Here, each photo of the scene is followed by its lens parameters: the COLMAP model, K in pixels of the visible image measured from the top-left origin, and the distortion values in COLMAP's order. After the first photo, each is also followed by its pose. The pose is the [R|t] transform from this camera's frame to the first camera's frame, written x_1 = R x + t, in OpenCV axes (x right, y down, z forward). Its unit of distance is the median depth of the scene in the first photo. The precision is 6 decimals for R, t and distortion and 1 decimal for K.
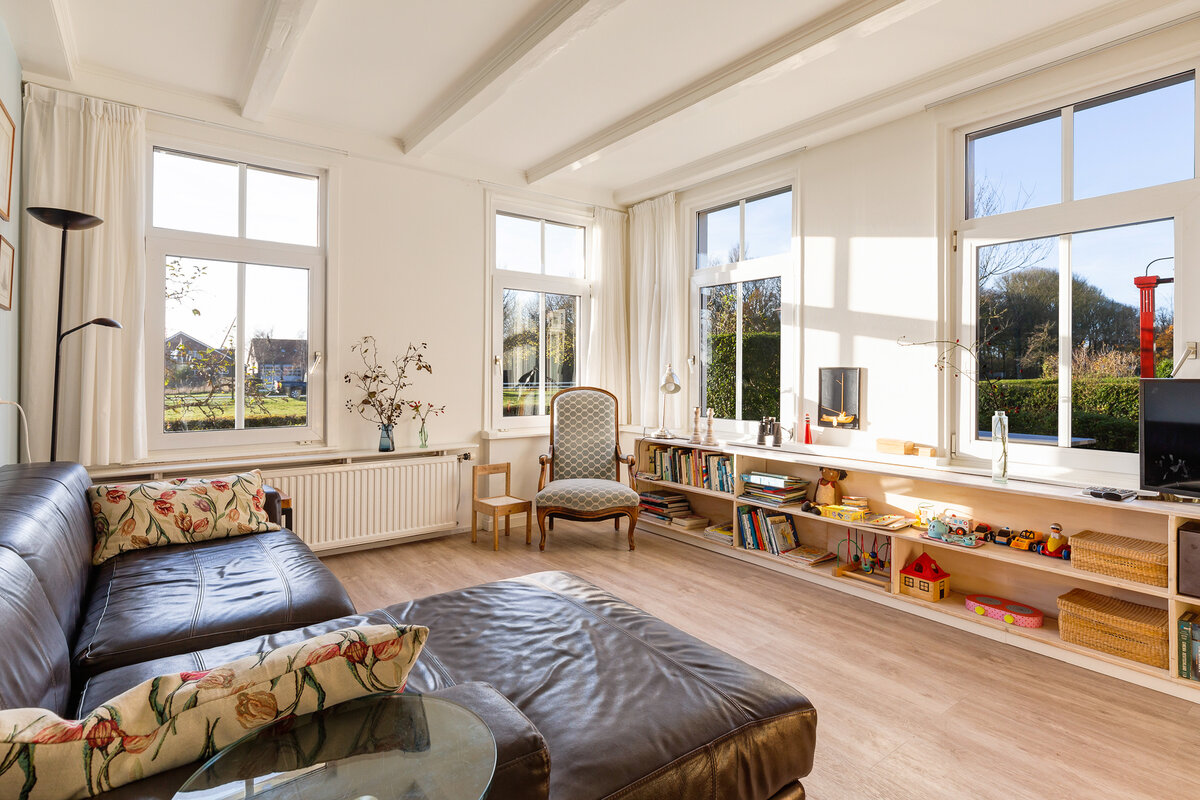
lens RADIAL K [[594.9, 0, 599.7], [0, 594.9, 368.1], [0, 0, 1]] dist [0.000254, 0.000175]
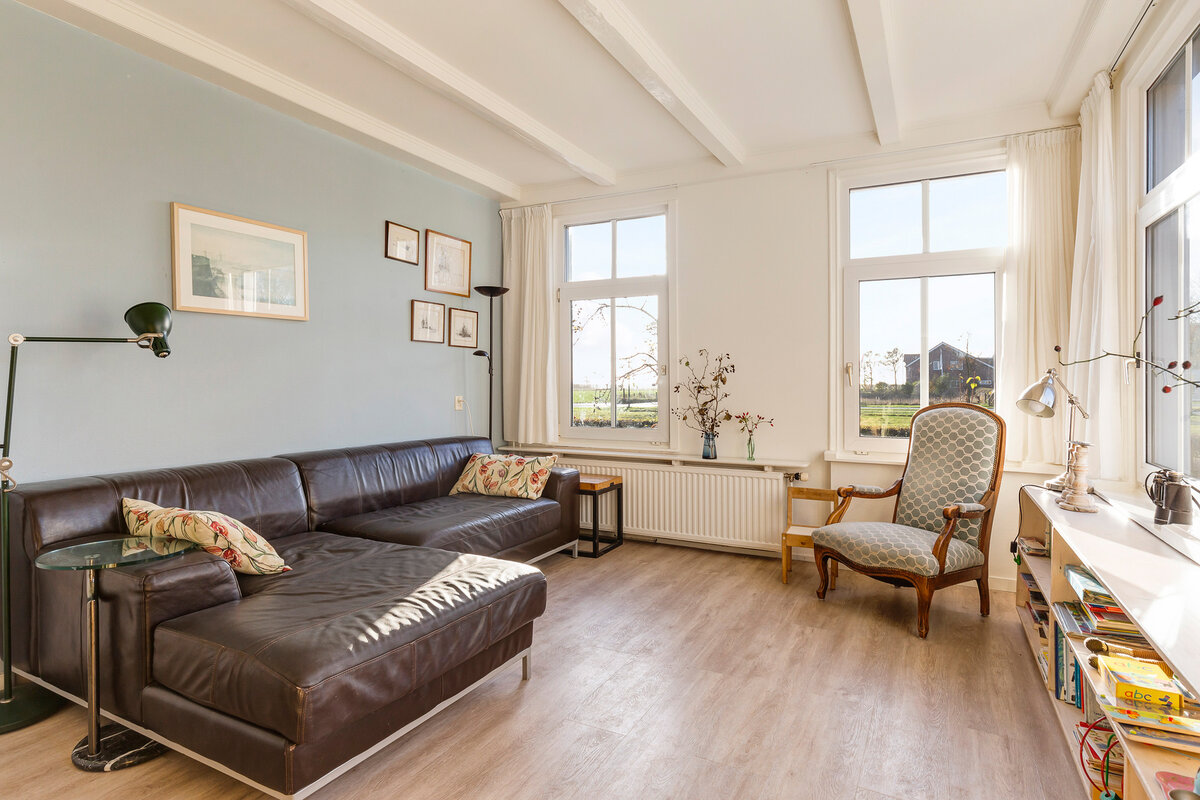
lens RADIAL K [[644.5, 0, 599.4], [0, 644.5, 385.0], [0, 0, 1]] dist [-0.001314, -0.000164]
pose [[0.431124, 0.002181, -0.902290, 0.582377], [0.009233, 0.999934, 0.006829, 0.000788], [0.902246, -0.011275, 0.431075, 0.341351]]
